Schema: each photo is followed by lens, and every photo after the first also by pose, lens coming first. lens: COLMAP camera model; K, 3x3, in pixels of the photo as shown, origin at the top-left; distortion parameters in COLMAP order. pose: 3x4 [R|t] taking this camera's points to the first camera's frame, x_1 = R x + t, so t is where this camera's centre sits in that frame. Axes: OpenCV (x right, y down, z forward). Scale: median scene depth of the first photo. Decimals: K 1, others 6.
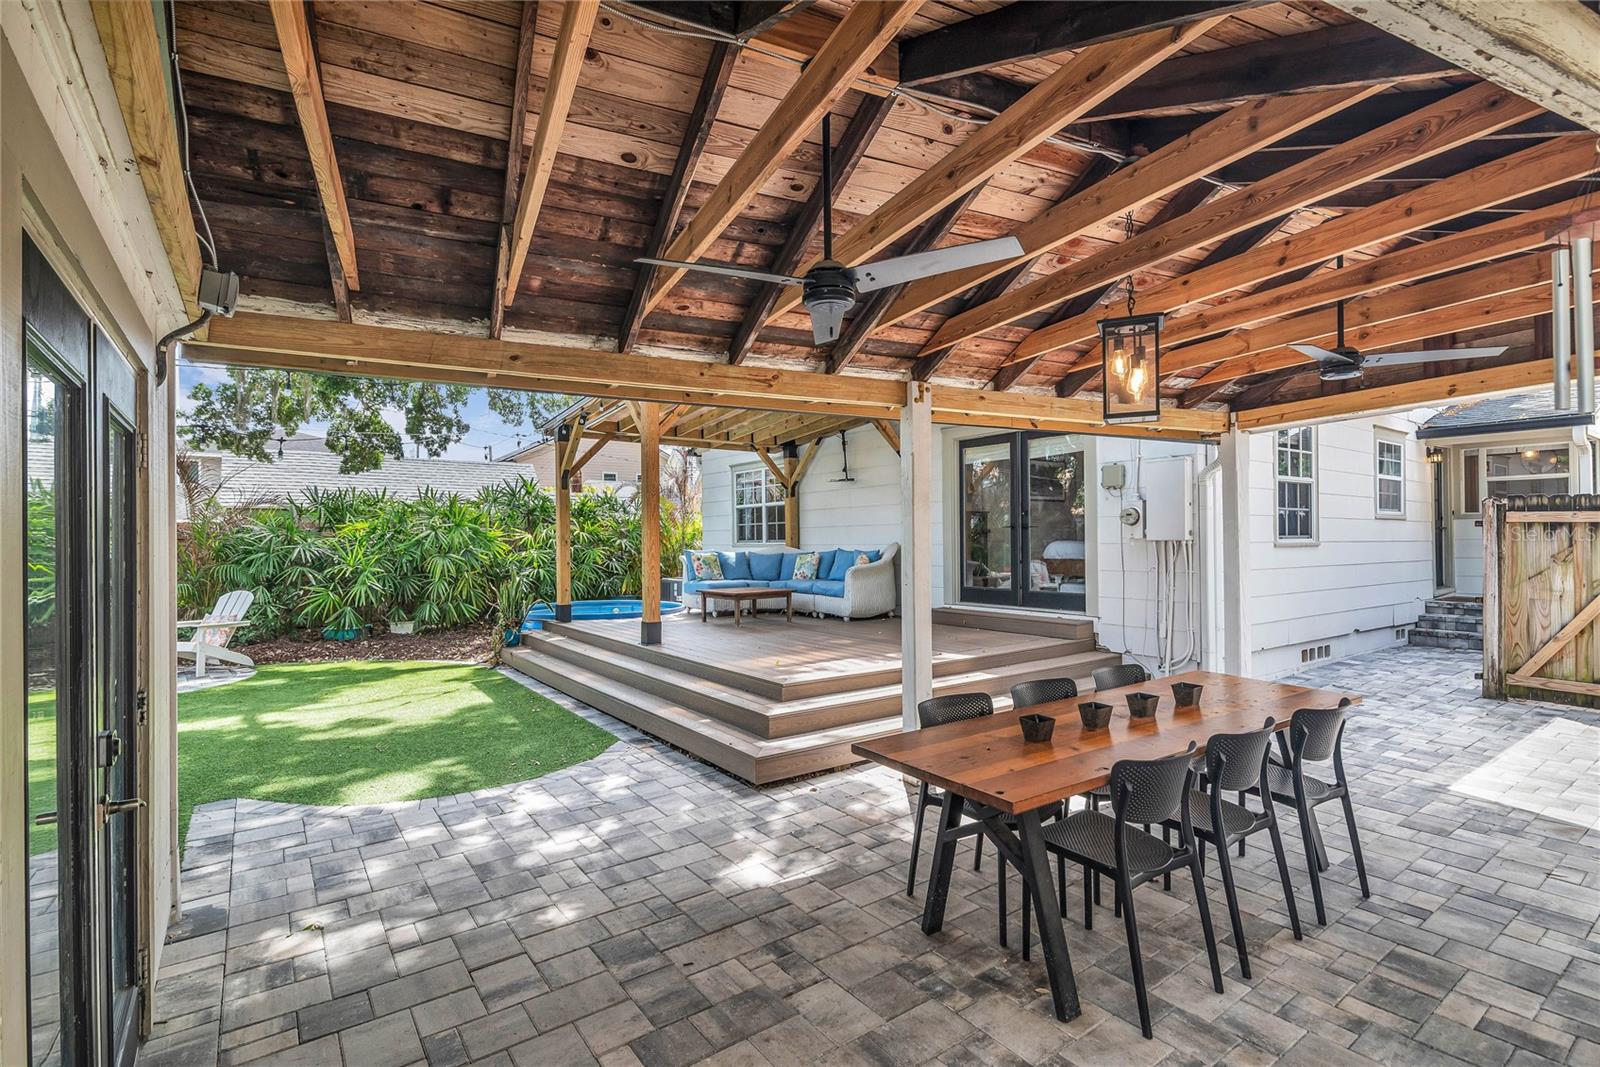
lens RADIAL K [[801.7, 0, 807.6], [0, 801.7, 551.9], [0, 0, 1]] dist [0.028960, 0.000123]
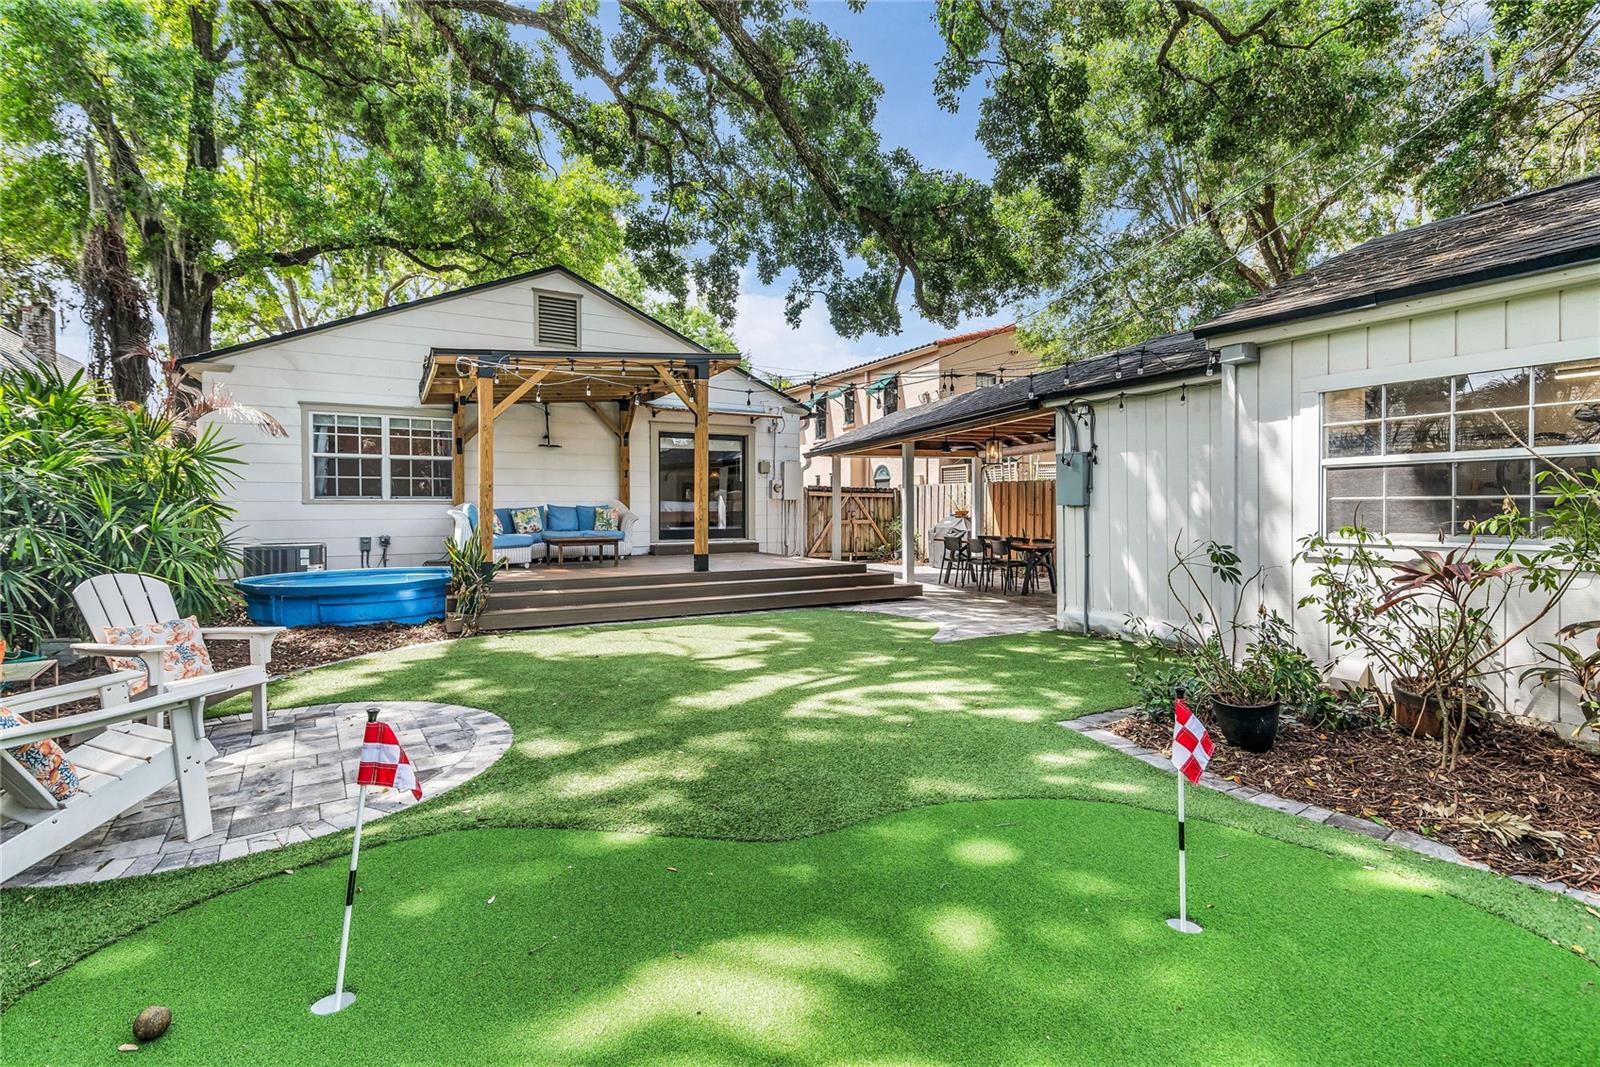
lens RADIAL K [[718.0, 0, 799.9], [0, 718.0, 511.4], [0, 0, 1]] dist [0.000110, 0.000003]
pose [[0.097920, -0.000807, 0.995194, -0.936258], [0.015762, 0.999875, -0.000740, 0.012157], [-0.995069, 0.015759, 0.097920, 0.521159]]
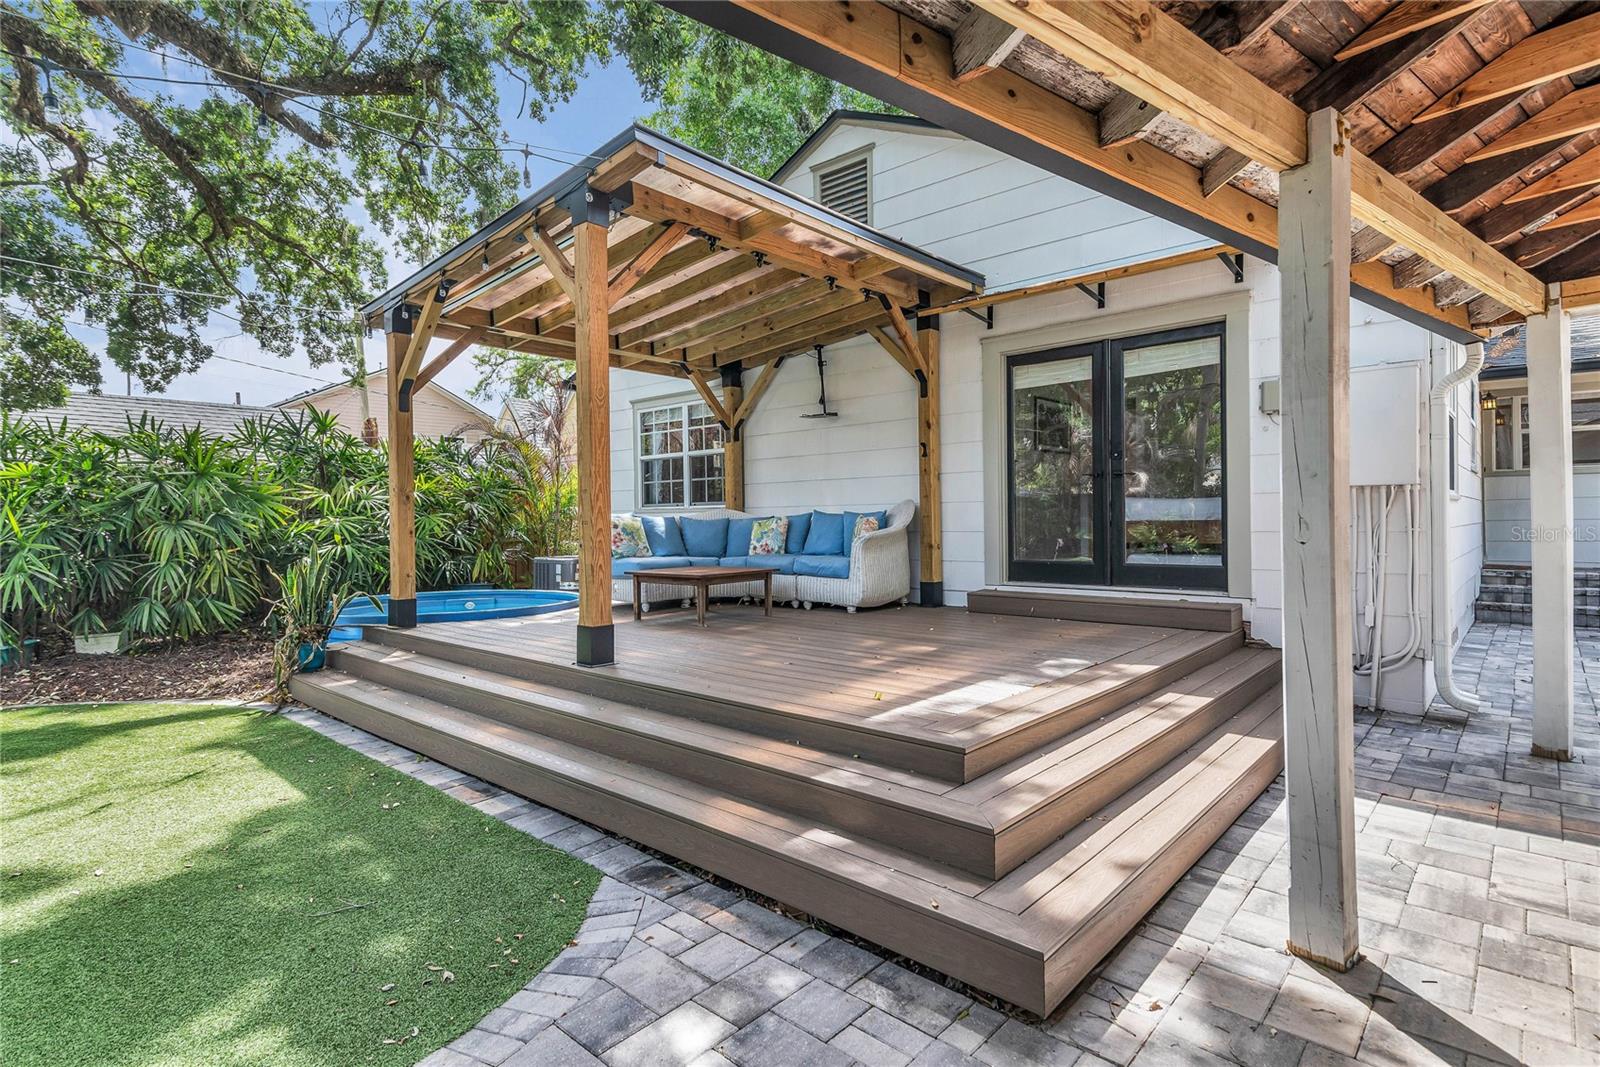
lens RADIAL K [[815.0, 0, 800.0], [0, 815.0, 533.5], [0, 0, 1]] dist [0.049082, -0.030426]
pose [[0.974020, -0.006780, 0.226361, -0.136020], [0.007132, 0.999974, -0.000738, 0.016187], [-0.226350, 0.002334, 0.974043, 0.287492]]
